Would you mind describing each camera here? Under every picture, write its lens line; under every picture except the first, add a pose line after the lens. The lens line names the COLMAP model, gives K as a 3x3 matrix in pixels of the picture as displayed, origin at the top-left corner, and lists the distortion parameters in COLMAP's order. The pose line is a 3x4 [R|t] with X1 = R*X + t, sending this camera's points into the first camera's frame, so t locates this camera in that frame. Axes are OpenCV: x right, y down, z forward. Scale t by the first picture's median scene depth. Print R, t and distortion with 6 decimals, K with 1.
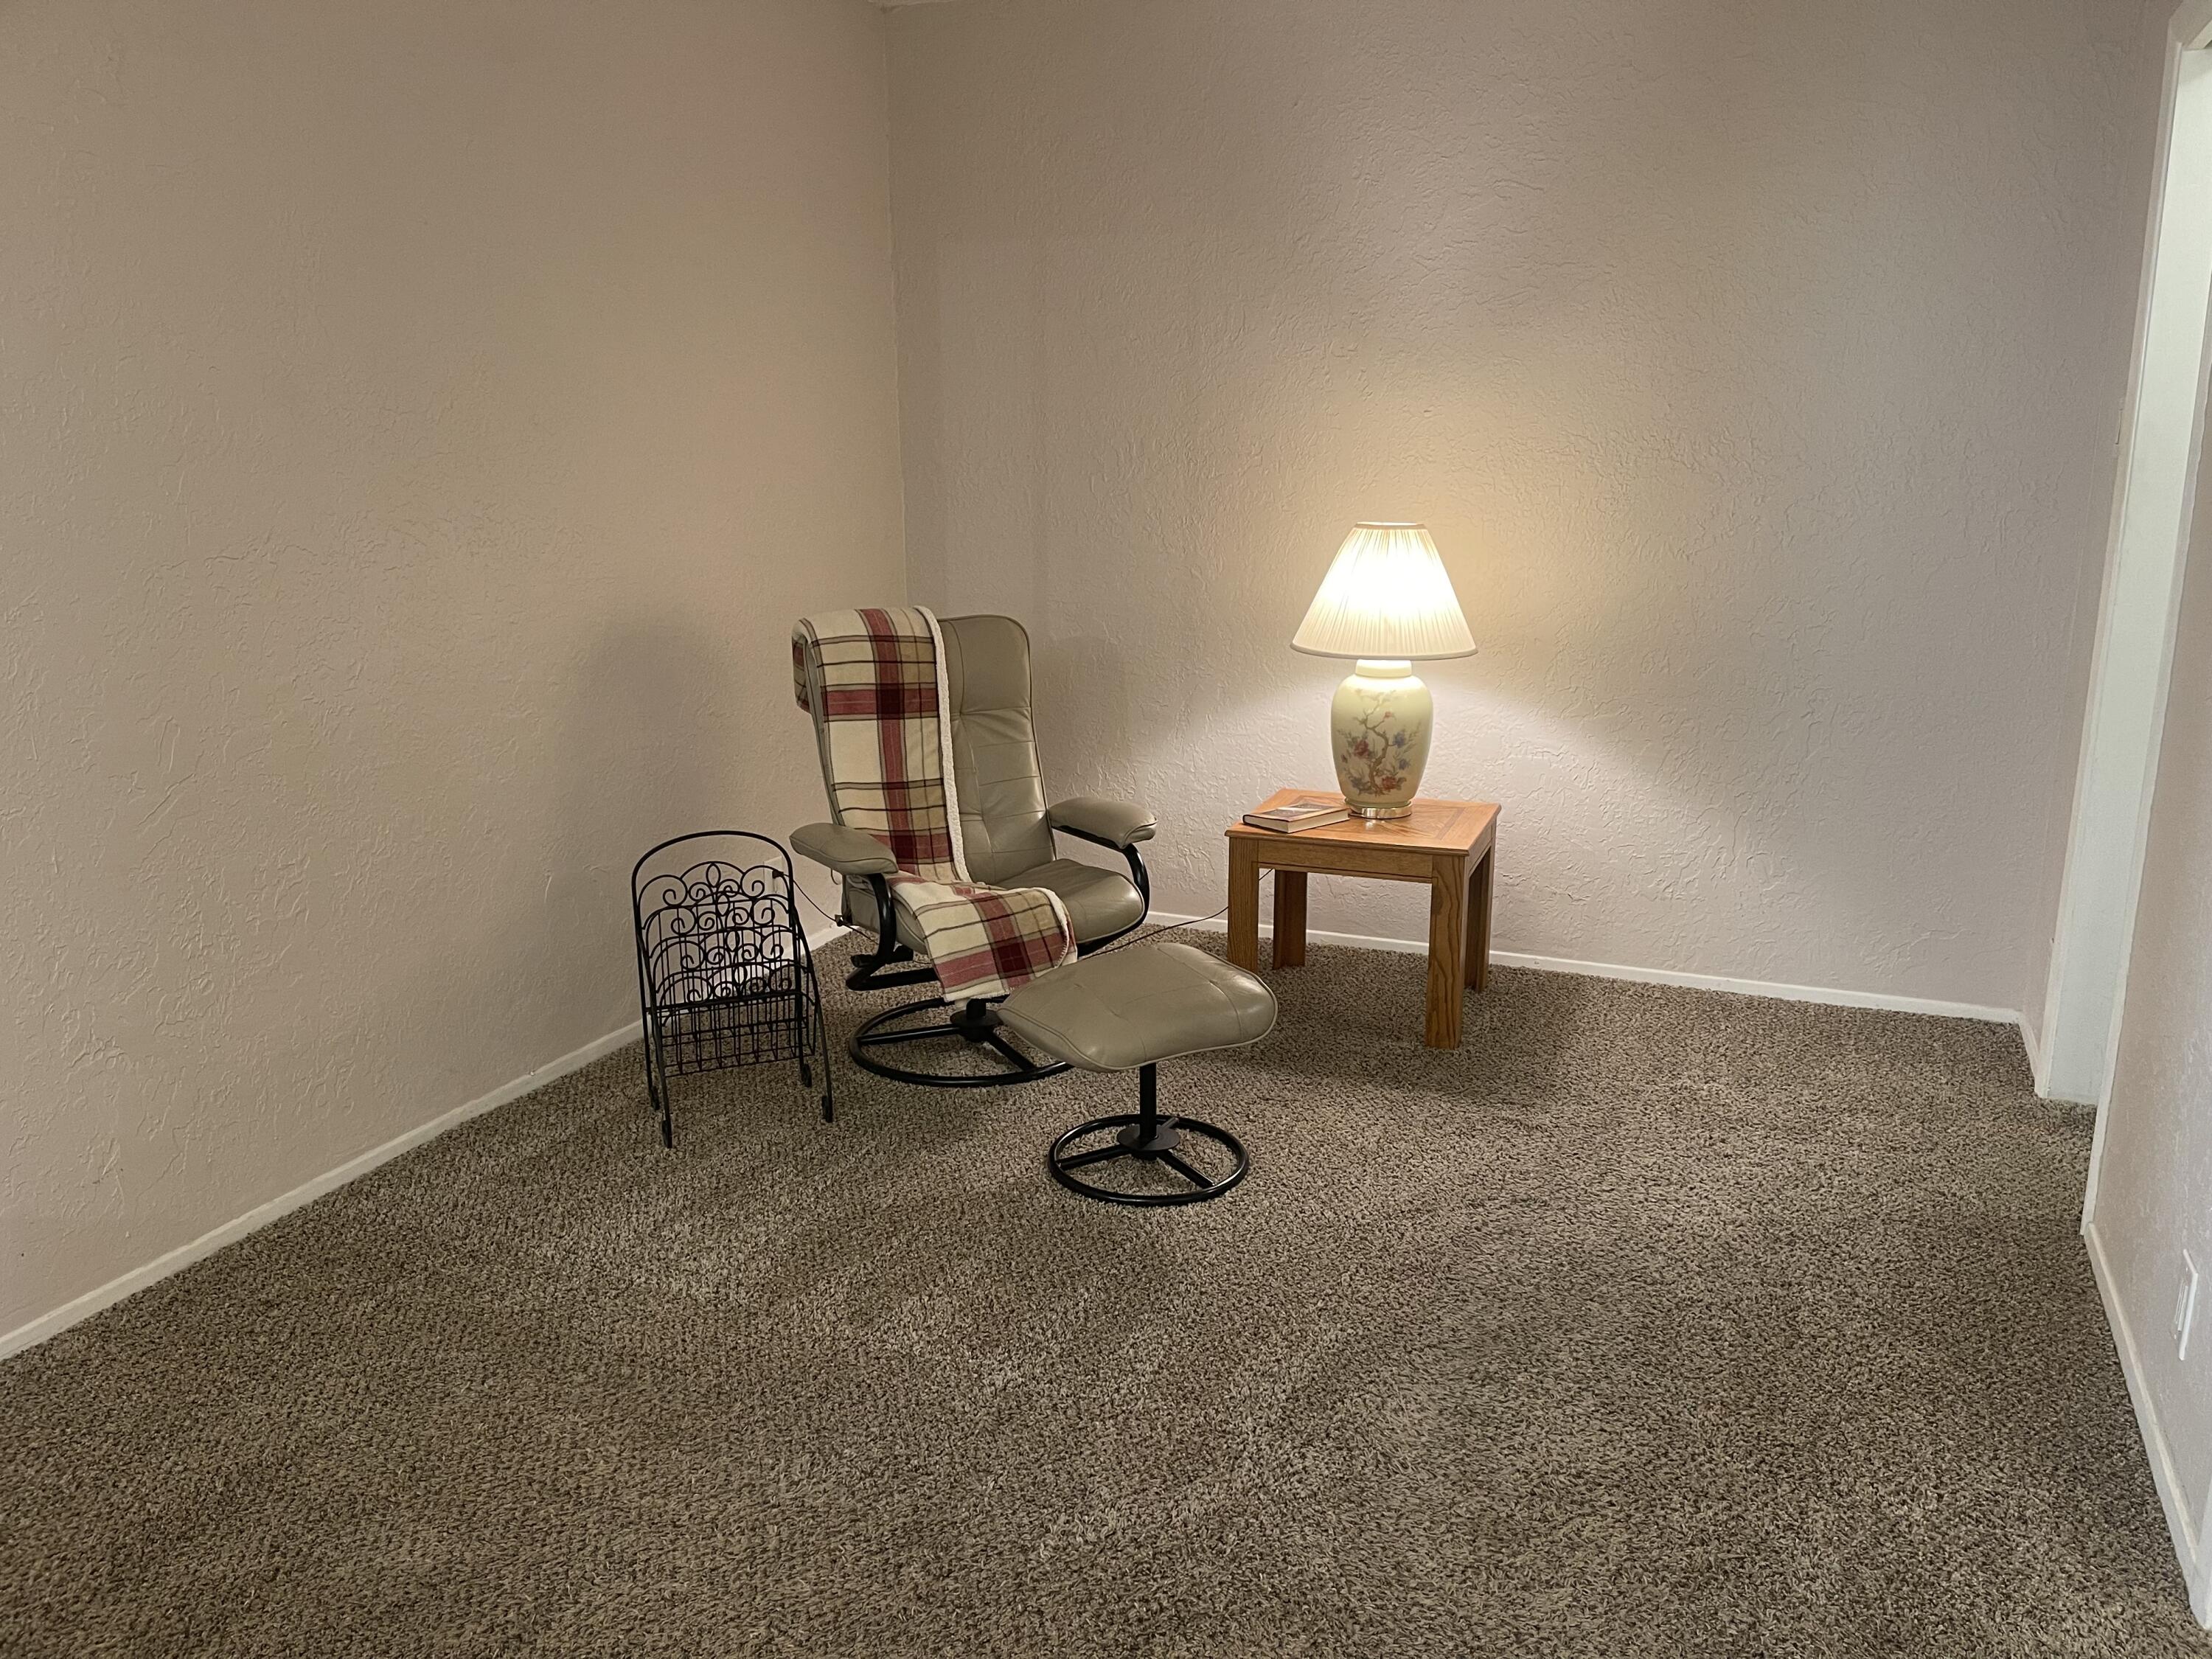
lens RADIAL K [[1660.5, 0, 1107.7], [0, 1660.5, 826.1], [0, 0, 1]] dist [0.080863, -0.087412]
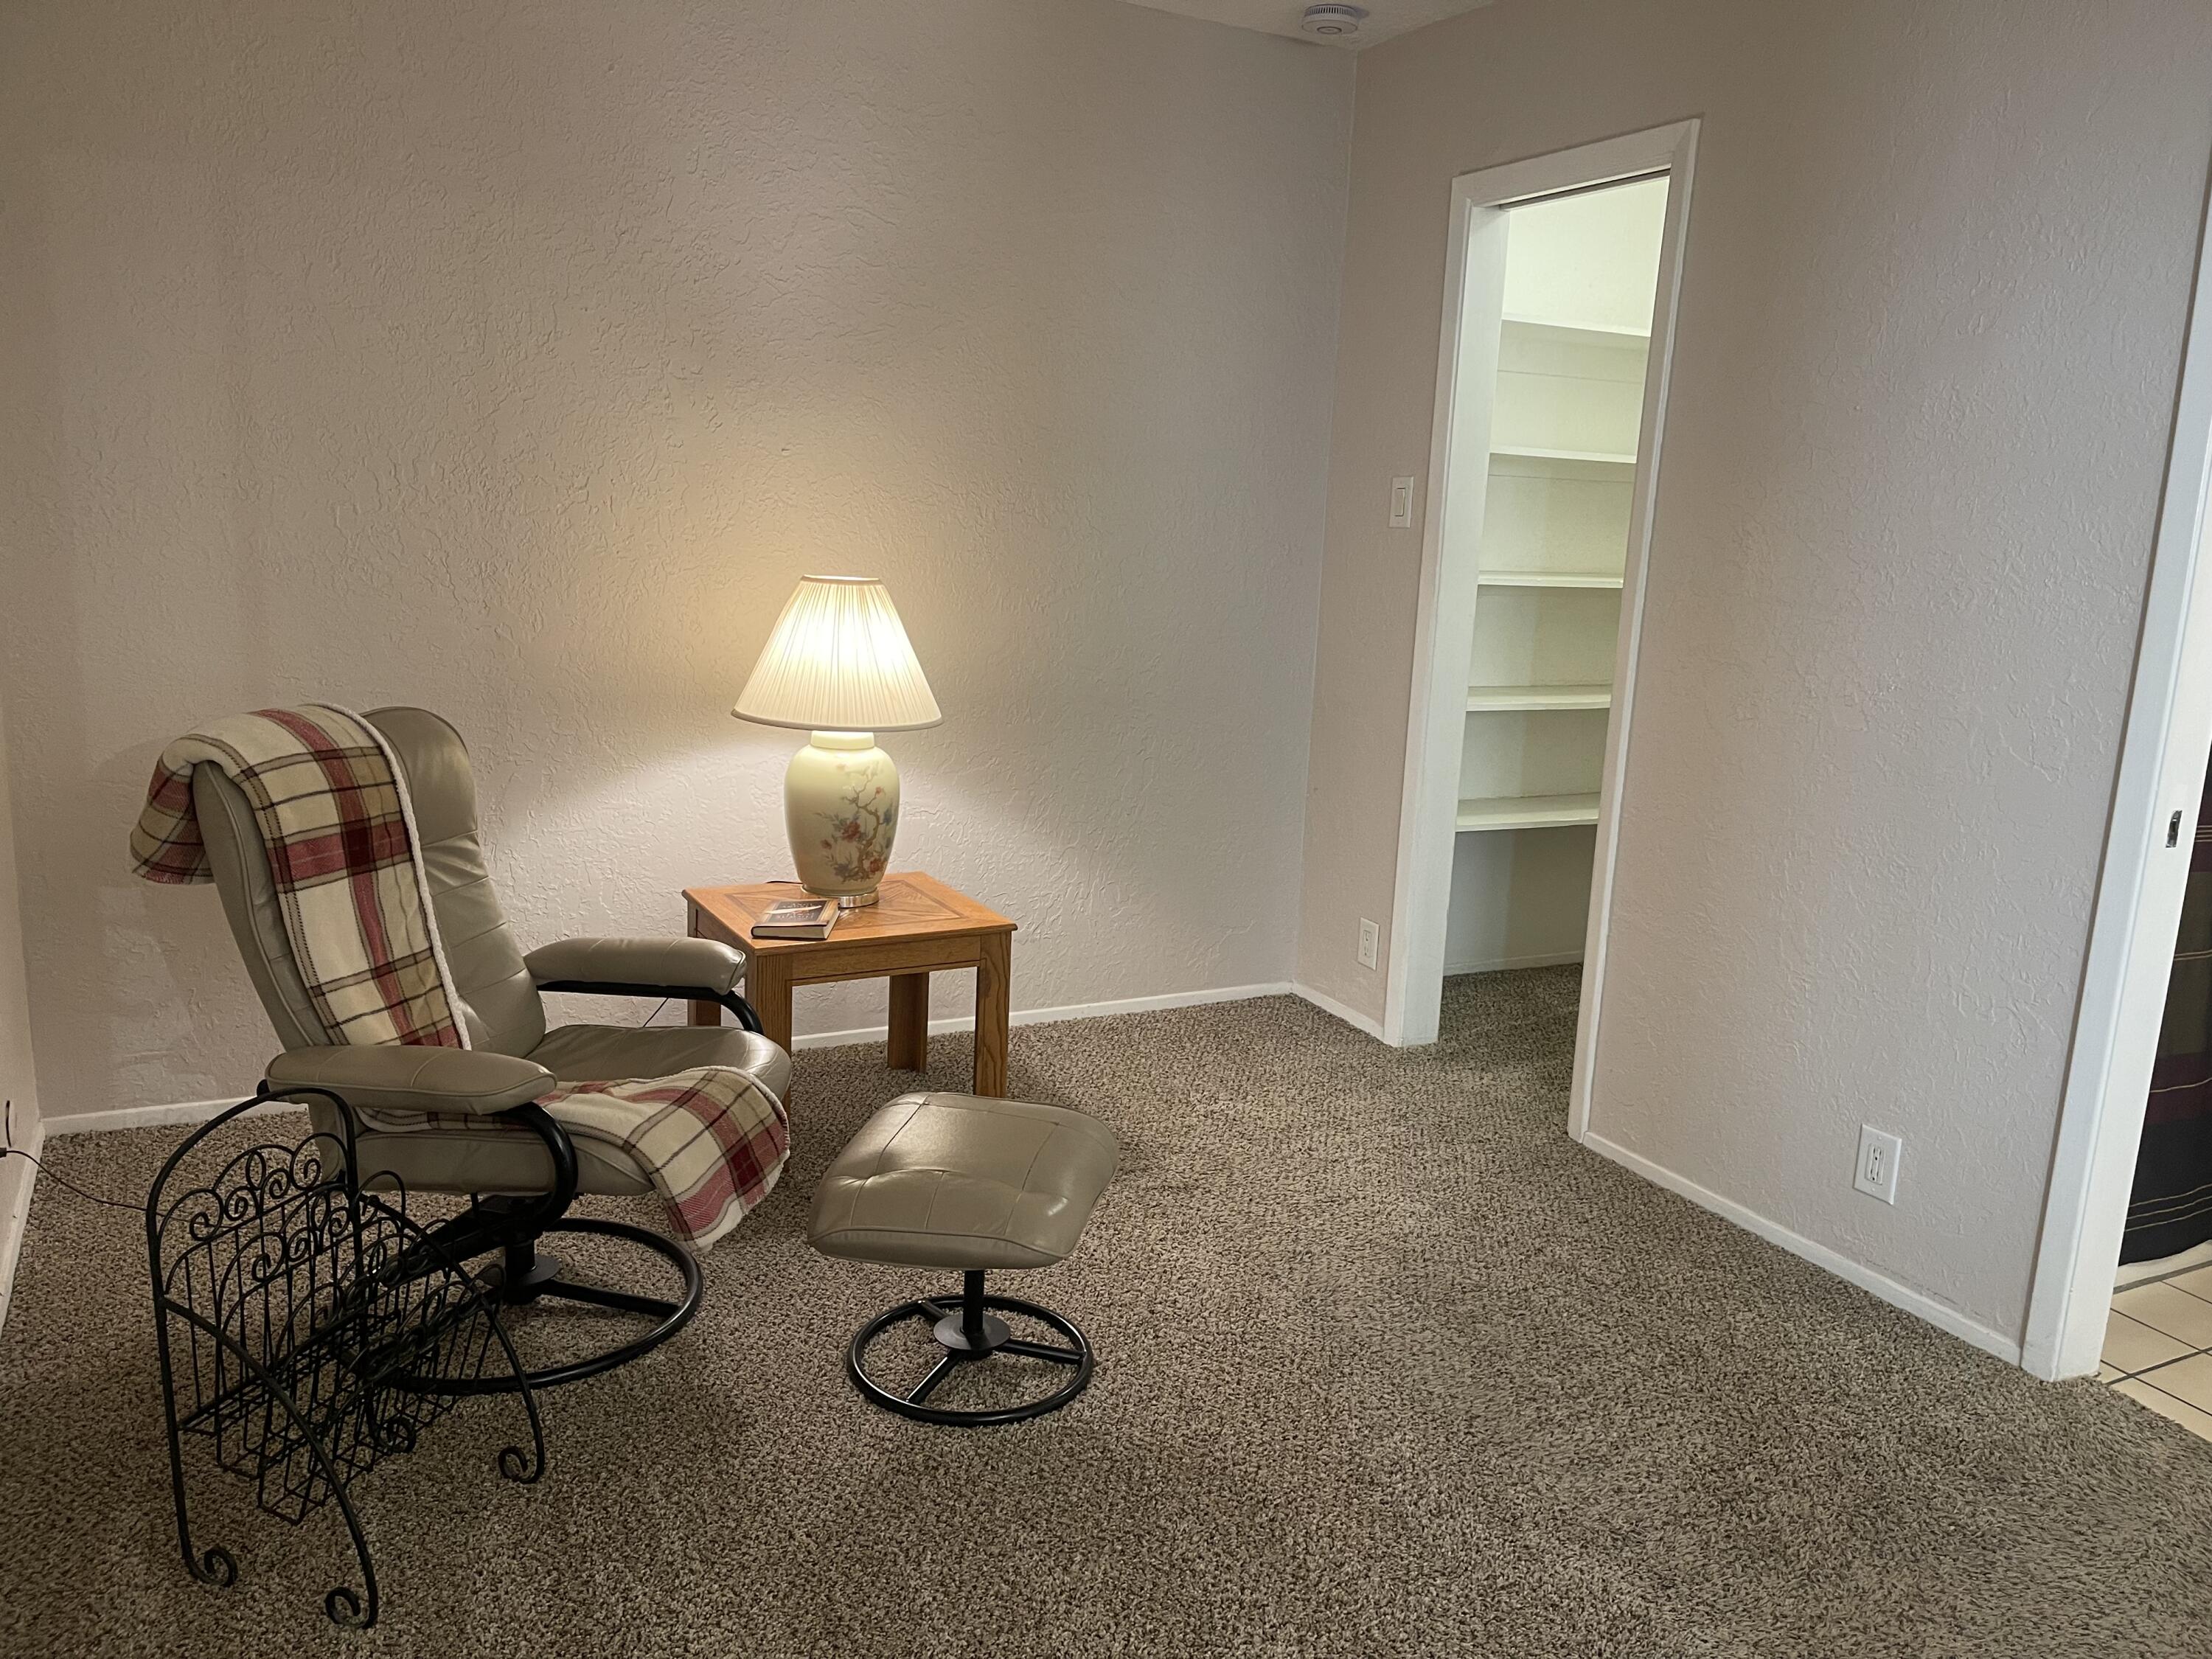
lens RADIAL K [[1660.5, 0, 1113.4], [0, 1660.5, 831.5], [0, 0, 1]] dist [0.080863, -0.087412]
pose [[0.649056, -0.122391, 0.750831, -0.432521], [0.126924, 0.990562, 0.051749, -0.076303], [-0.750078, 0.061710, 0.658465, 0.320337]]
